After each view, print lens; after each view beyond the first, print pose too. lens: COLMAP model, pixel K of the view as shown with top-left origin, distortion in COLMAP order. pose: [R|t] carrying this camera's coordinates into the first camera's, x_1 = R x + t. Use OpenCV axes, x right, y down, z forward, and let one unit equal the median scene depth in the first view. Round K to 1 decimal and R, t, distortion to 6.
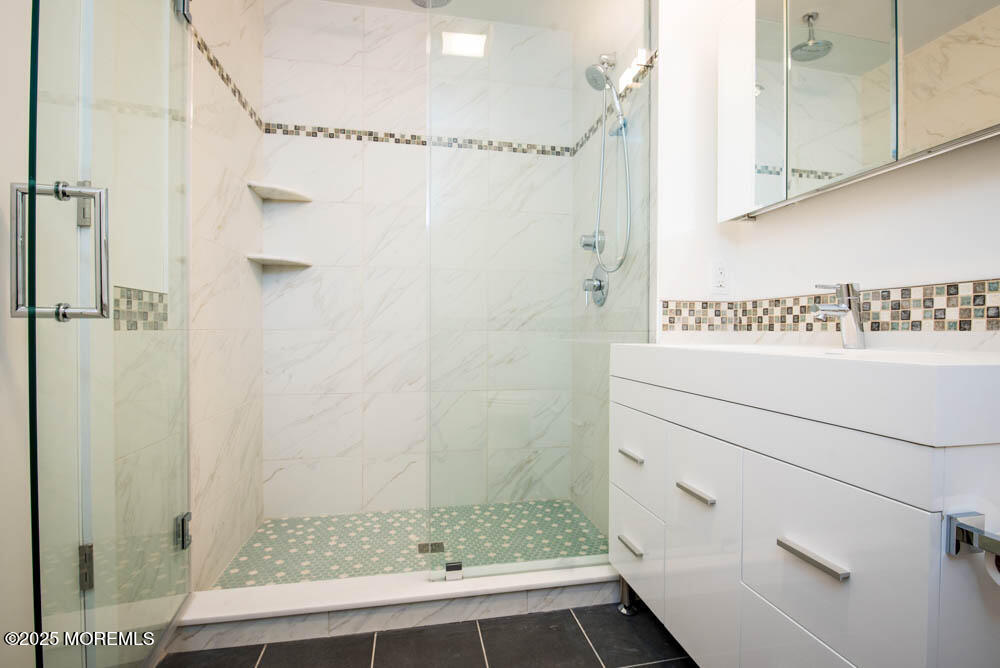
lens RADIAL K [[501.0, 0, 500.0], [0, 501.0, 334.0], [0, 0, 1]] dist [-0.001387, -0.000155]
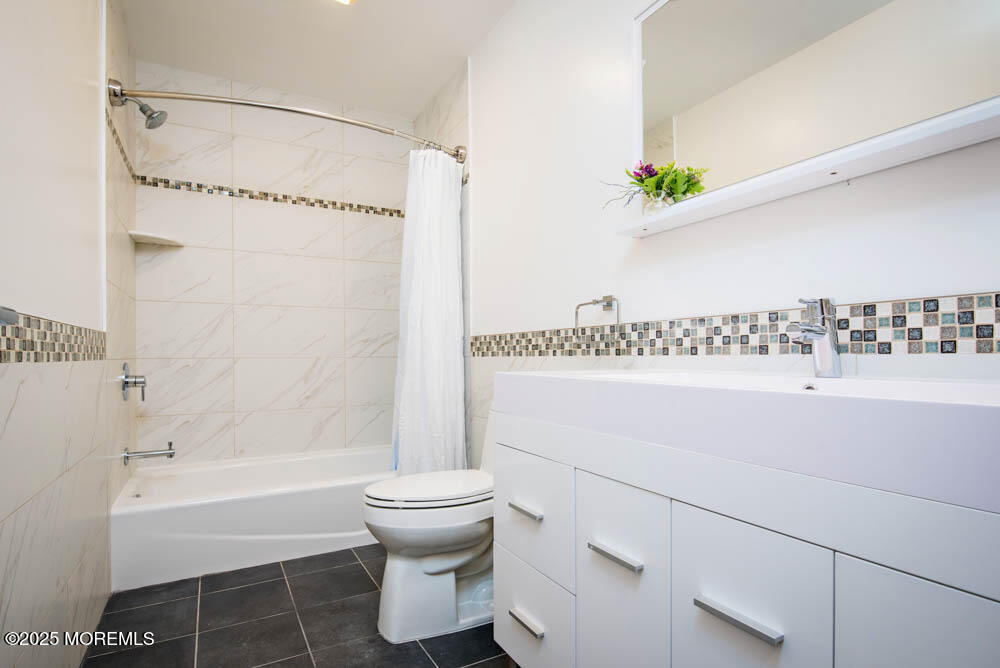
lens RADIAL K [[538.3, 0, 500.0], [0, 538.3, 334.0], [0, 0, 1]] dist [0.004298, 0.000605]
pose [[0.957681, 0.006257, 0.287764, -0.055048], [0.007610, 0.998864, -0.047046, -0.002051], [-0.287731, 0.047245, 0.956545, 0.309321]]
